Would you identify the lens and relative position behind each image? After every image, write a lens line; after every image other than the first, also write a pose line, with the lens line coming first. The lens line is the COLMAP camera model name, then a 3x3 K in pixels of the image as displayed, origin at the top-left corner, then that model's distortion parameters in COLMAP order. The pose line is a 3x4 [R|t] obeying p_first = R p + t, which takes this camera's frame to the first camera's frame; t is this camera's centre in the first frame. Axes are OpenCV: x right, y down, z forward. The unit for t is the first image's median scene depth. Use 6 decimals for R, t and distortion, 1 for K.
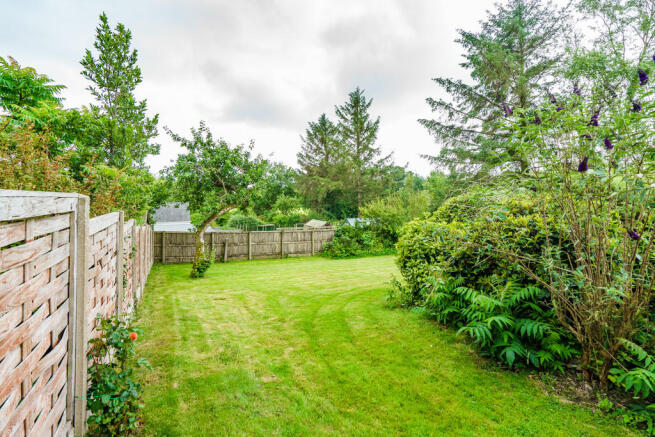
lens RADIAL K [[300.9, 0, 327.5], [0, 300.9, 218.5], [0, 0, 1]] dist [0.001066, 0.000093]
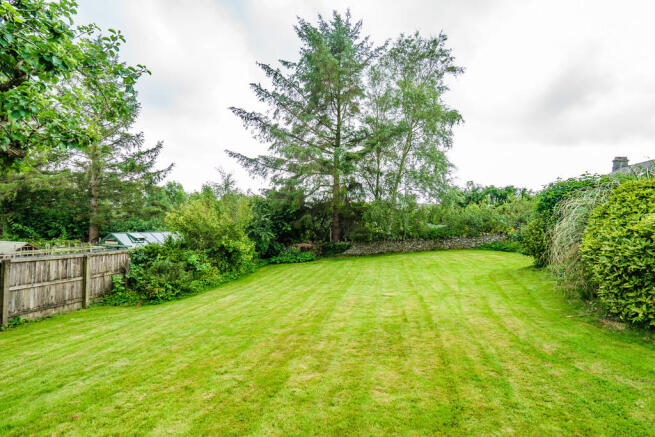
lens RADIAL K [[300.9, 0, 327.5], [0, 300.9, 218.5], [0, 0, 1]] dist [0.001066, 0.000093]
pose [[0.610858, 0.032120, 0.791089, -0.180573], [0.021040, 0.998165, -0.056775, 0.017085], [-0.791461, 0.051326, 0.609061, 0.364641]]
